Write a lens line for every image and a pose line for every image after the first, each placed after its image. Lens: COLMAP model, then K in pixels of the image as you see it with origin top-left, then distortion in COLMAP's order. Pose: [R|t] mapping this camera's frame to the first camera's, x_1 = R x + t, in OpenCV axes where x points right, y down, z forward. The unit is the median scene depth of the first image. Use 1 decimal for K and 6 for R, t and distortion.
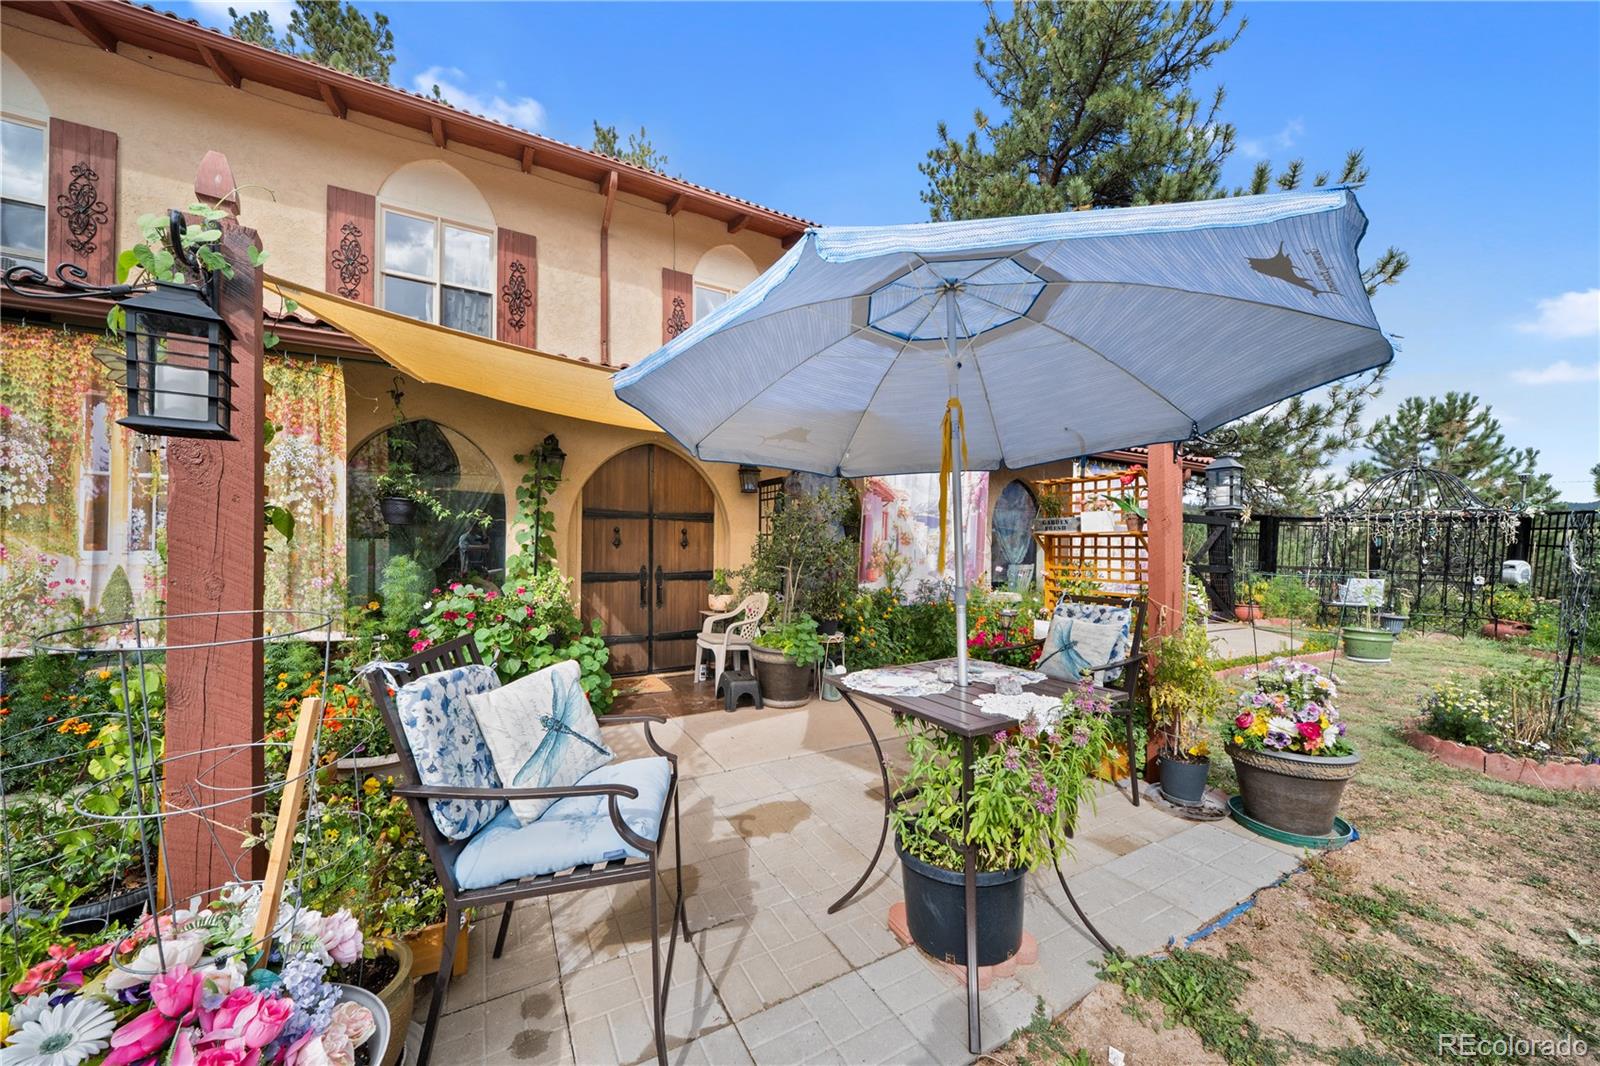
lens RADIAL K [[562.7, 0, 798.3], [0, 562.7, 553.5], [0, 0, 1]] dist [0.002060, -0.003801]
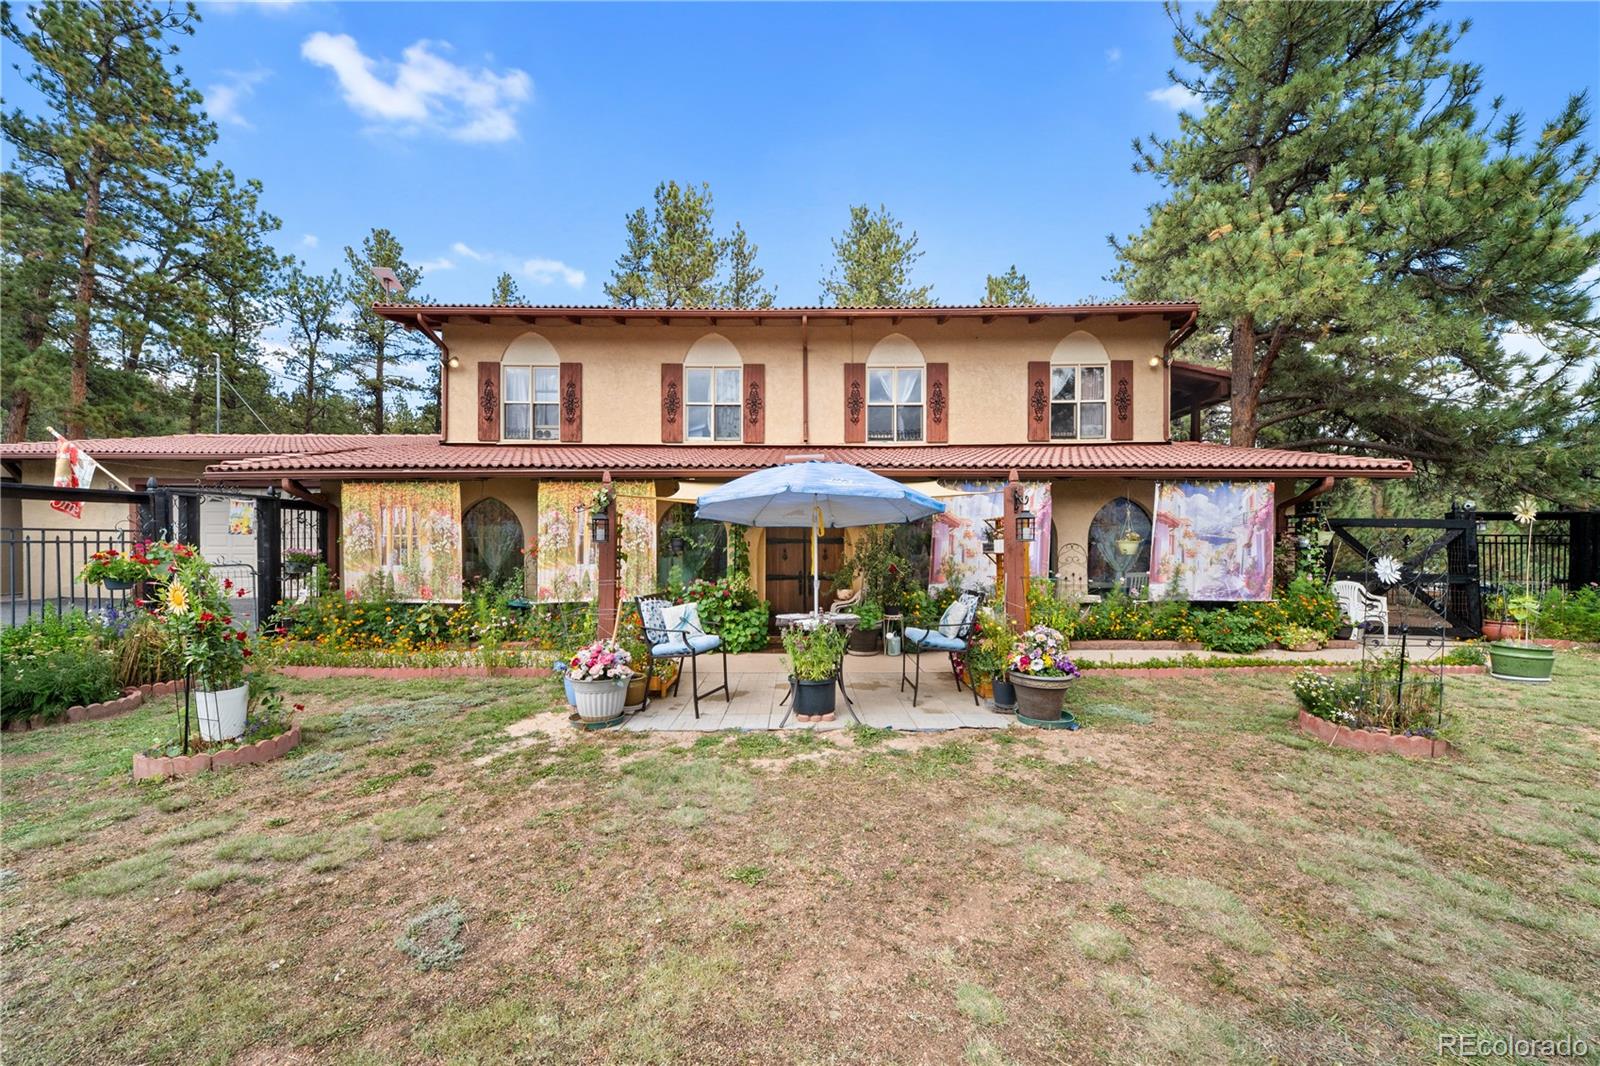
lens RADIAL K [[562.7, 0, 798.3], [0, 562.7, 553.5], [0, 0, 1]] dist [0.002060, -0.003801]
pose [[0.874210, -0.008677, -0.485470, 0.509388], [0.004446, 0.999941, -0.009866, -0.013238], [0.485527, 0.006467, 0.874198, -0.449688]]
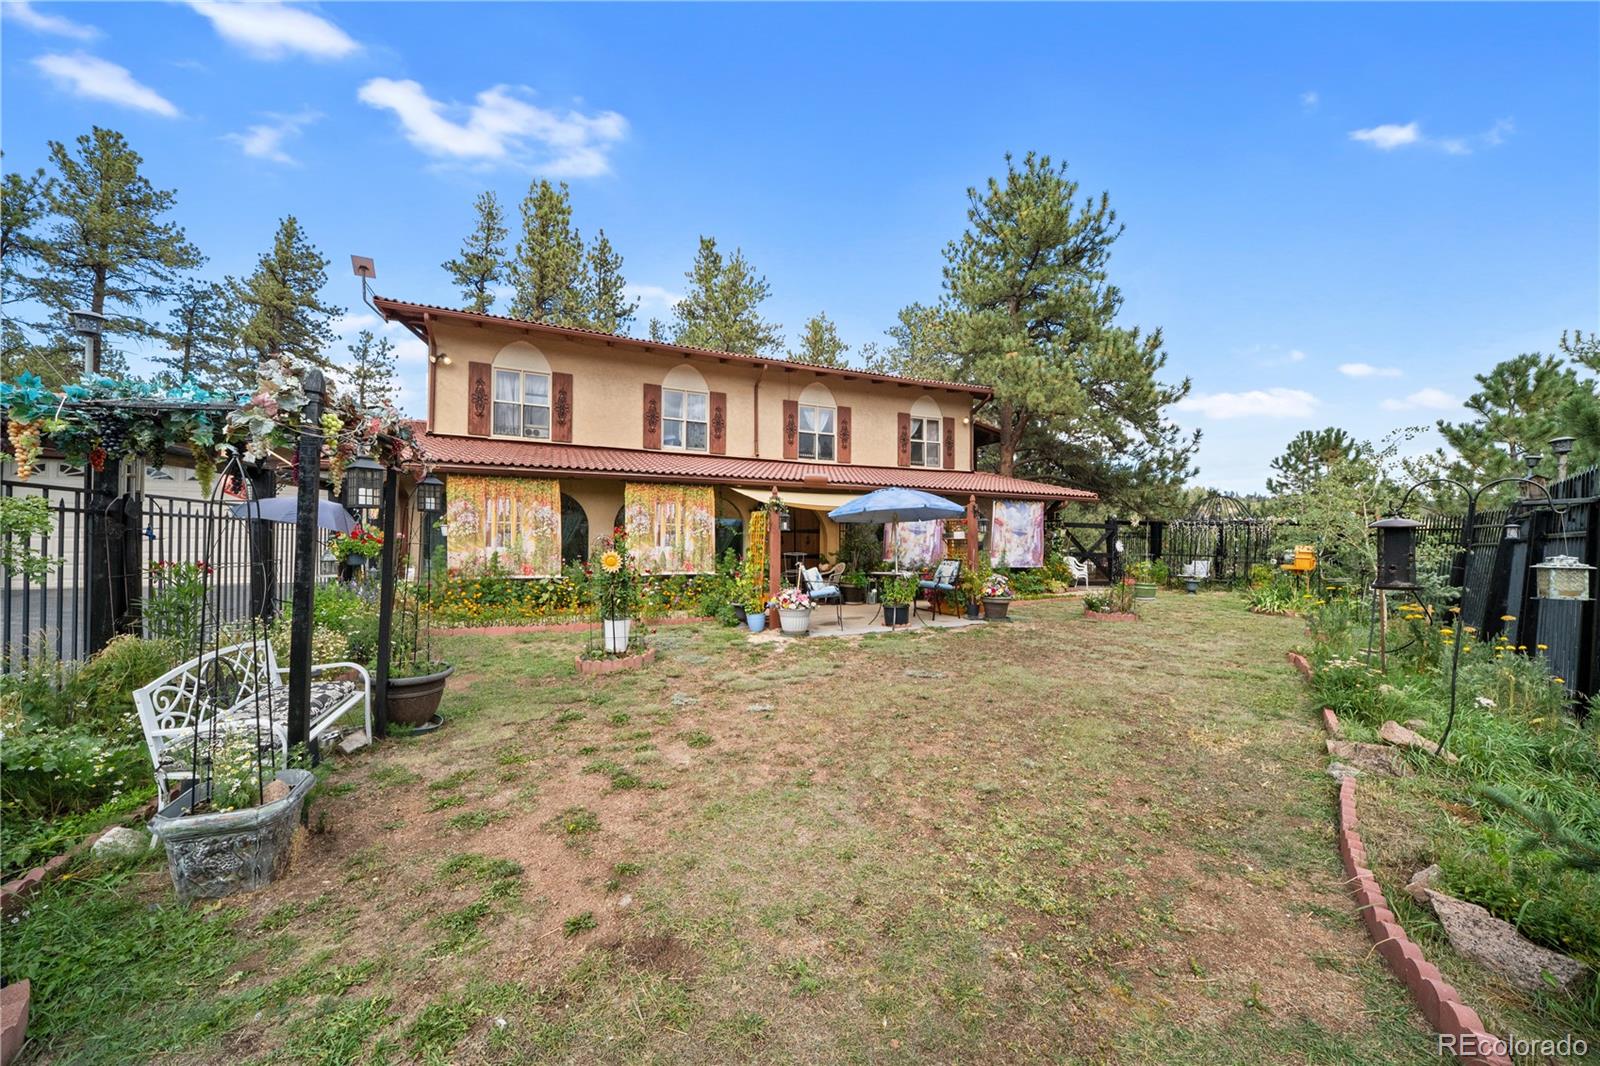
lens RADIAL K [[553.4, 0, 795.8], [0, 553.4, 536.8], [0, 0, 1]] dist [0.003197, -0.004497]
pose [[0.995807, -0.007262, -0.091192, -0.042354], [0.005235, 0.999734, -0.022453, 0.009613], [0.091331, 0.021881, 0.995580, -1.286083]]
